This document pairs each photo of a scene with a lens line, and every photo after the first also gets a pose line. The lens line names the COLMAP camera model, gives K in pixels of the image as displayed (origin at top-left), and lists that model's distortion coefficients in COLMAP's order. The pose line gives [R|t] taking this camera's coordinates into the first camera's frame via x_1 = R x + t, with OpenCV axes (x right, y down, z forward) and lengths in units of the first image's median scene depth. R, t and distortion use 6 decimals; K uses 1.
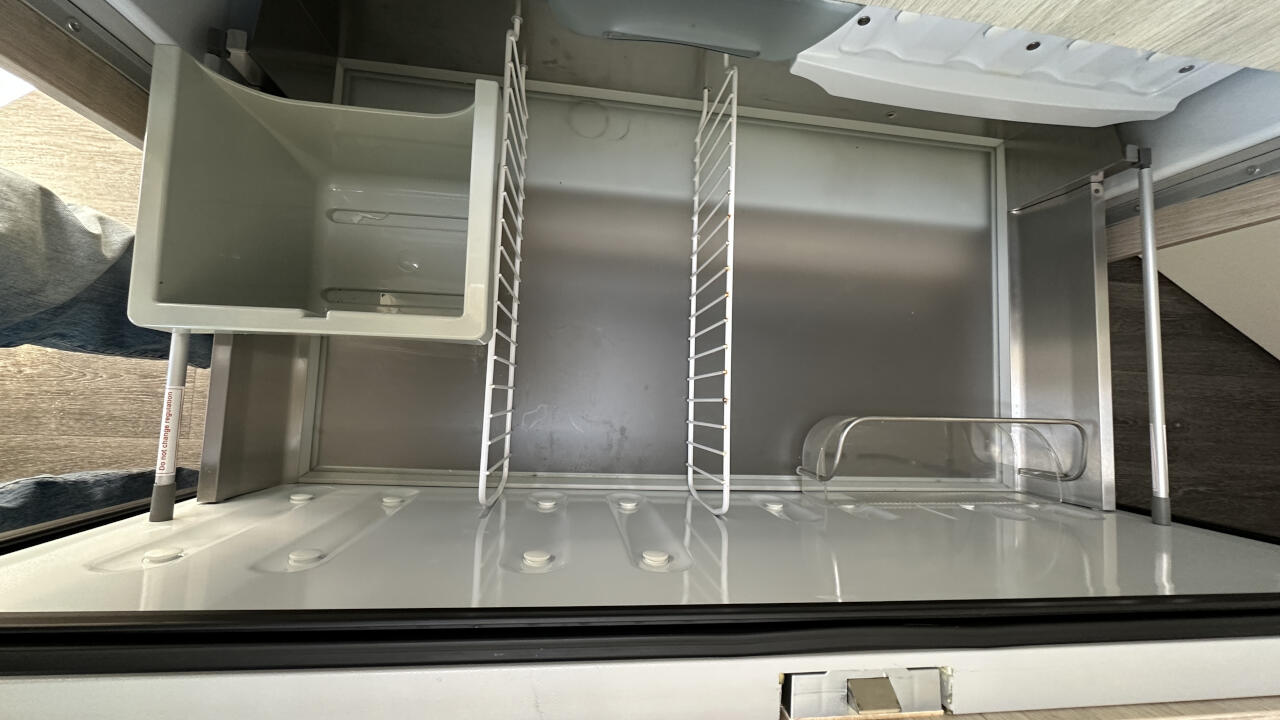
lens RADIAL K [[510.6, 0, 637.3], [0, 510.6, 360.2], [0, 0, 1]] dist [-0.003037, 0.000051]
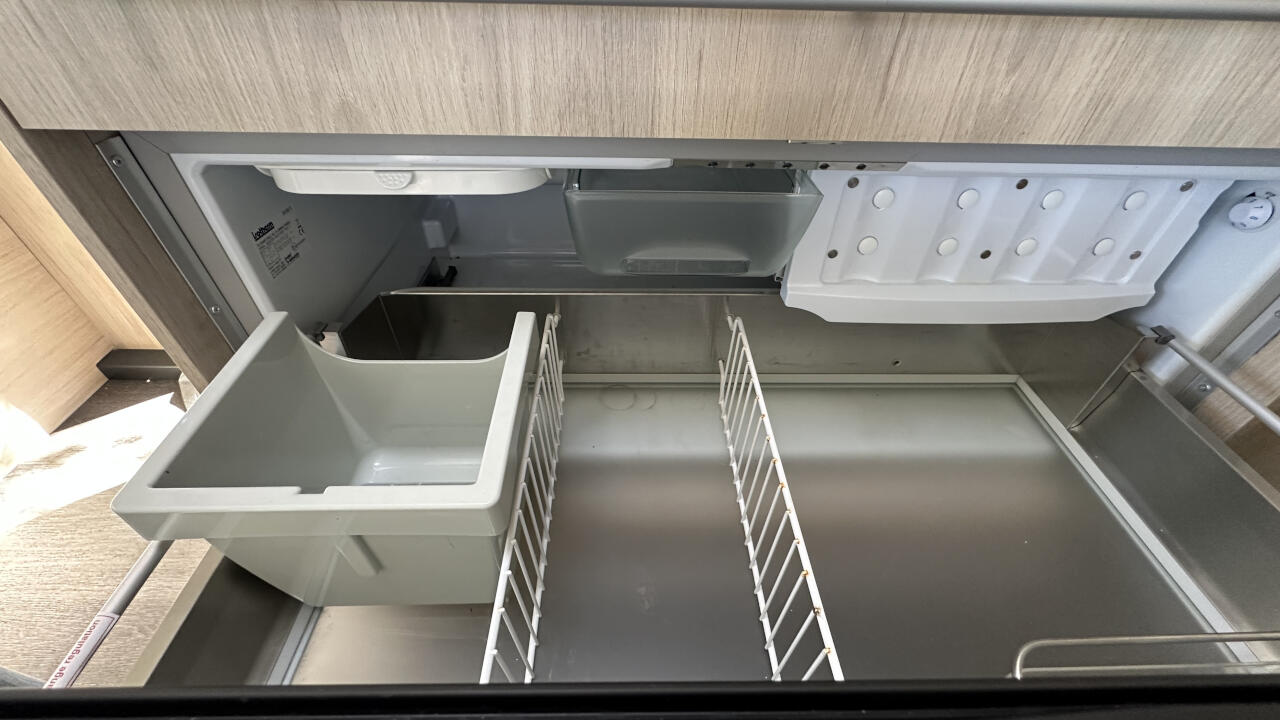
lens RADIAL K [[510.6, 0, 637.3], [0, 510.6, 360.2], [0, 0, 1]] dist [-0.003037, 0.000051]
pose [[0.991104, -0.127038, -0.039682, -0.003064], [0.065645, 0.725978, -0.684578, 0.242415], [0.115775, 0.675883, 0.727859, 0.166531]]
